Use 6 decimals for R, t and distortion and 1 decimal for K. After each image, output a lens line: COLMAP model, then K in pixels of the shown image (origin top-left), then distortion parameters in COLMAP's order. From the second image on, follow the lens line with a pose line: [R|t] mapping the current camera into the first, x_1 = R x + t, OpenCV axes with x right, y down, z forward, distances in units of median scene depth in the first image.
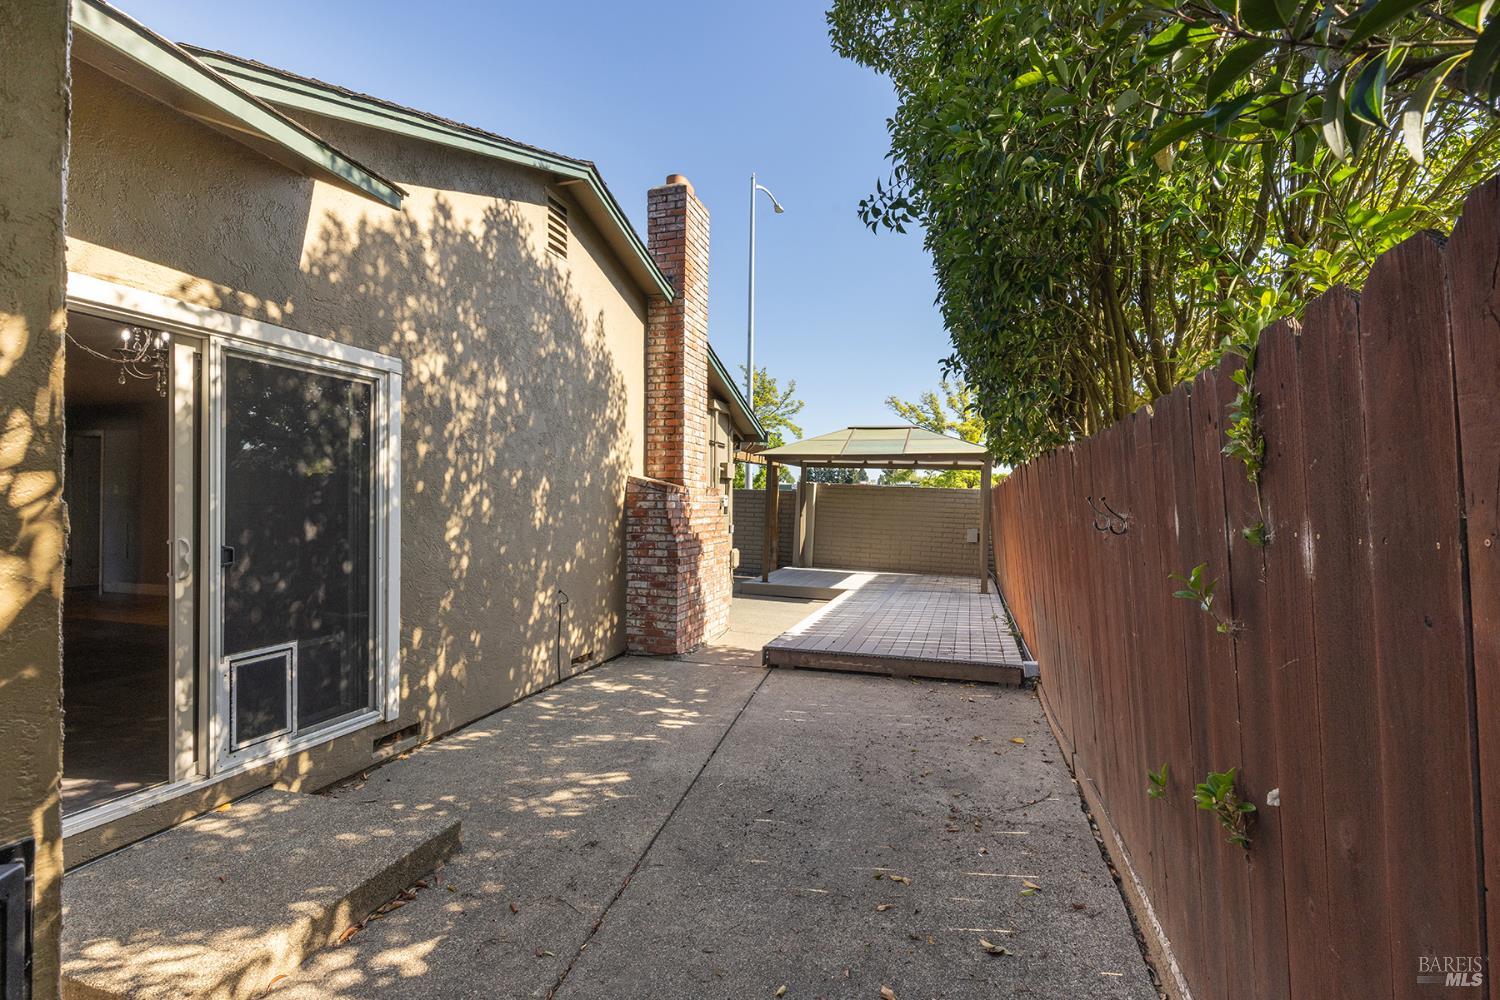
lens RADIAL K [[674.4, 0, 775.4], [0, 674.4, 502.1], [0, 0, 1]] dist [0.000022, 0.001191]
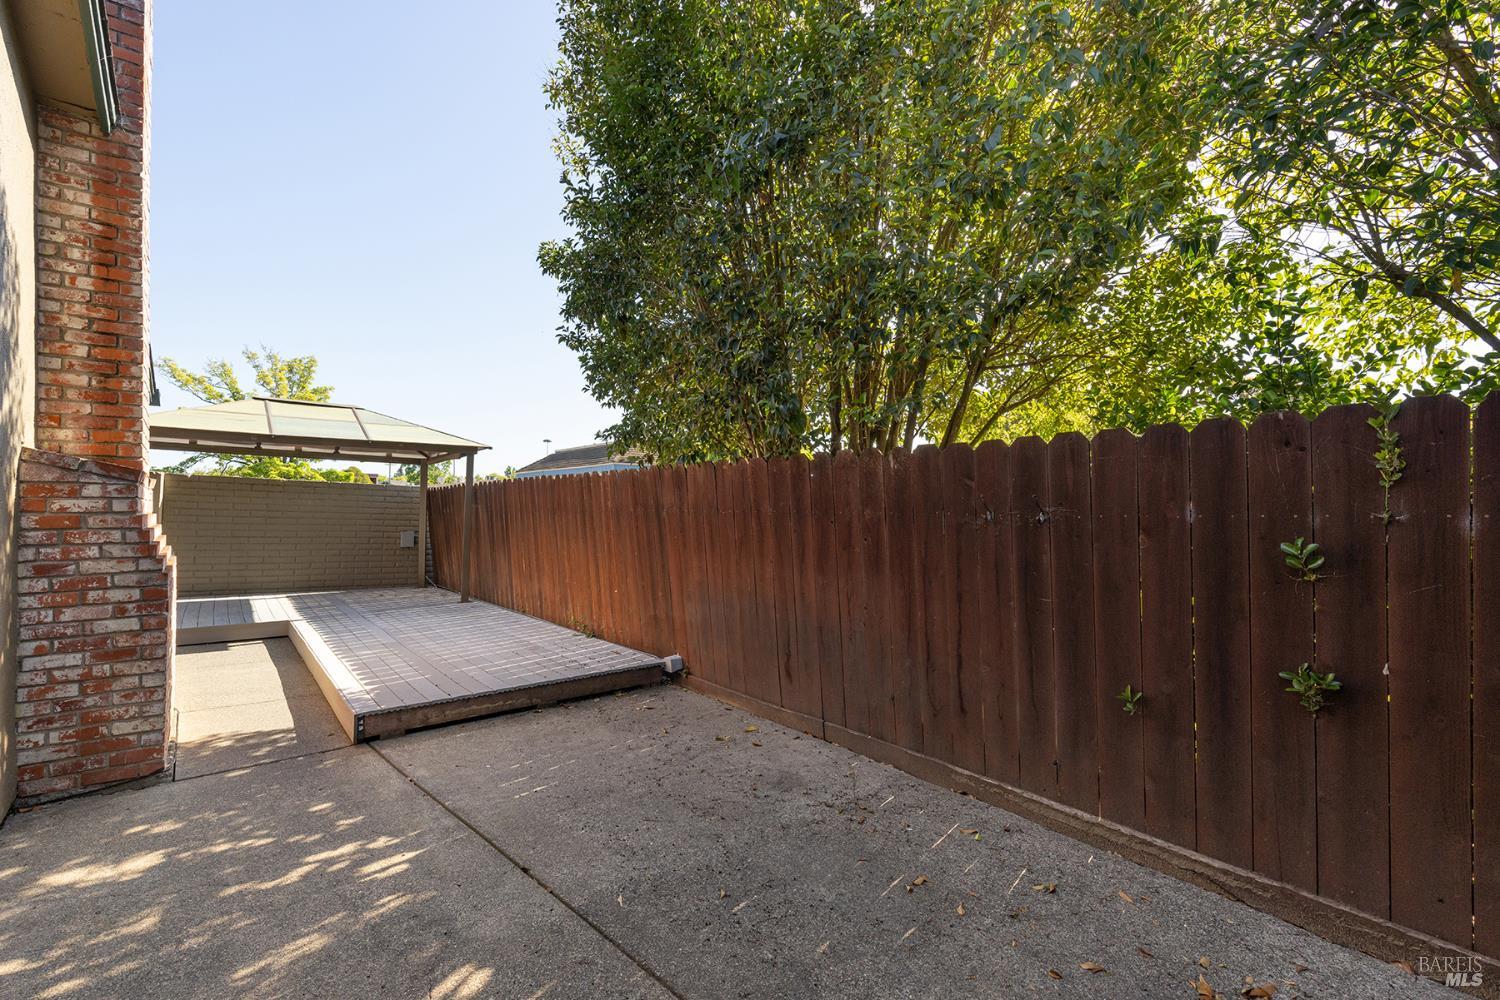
lens RADIAL K [[674.4, 0, 750.9], [0, 674.4, 508.0], [0, 0, 1]] dist [0.000022, 0.001191]
pose [[0.571968, -0.013955, 0.820157, -0.379761], [0.005896, 0.999899, 0.012901, 0.002712], [-0.820254, -0.002543, 0.571993, 0.326372]]
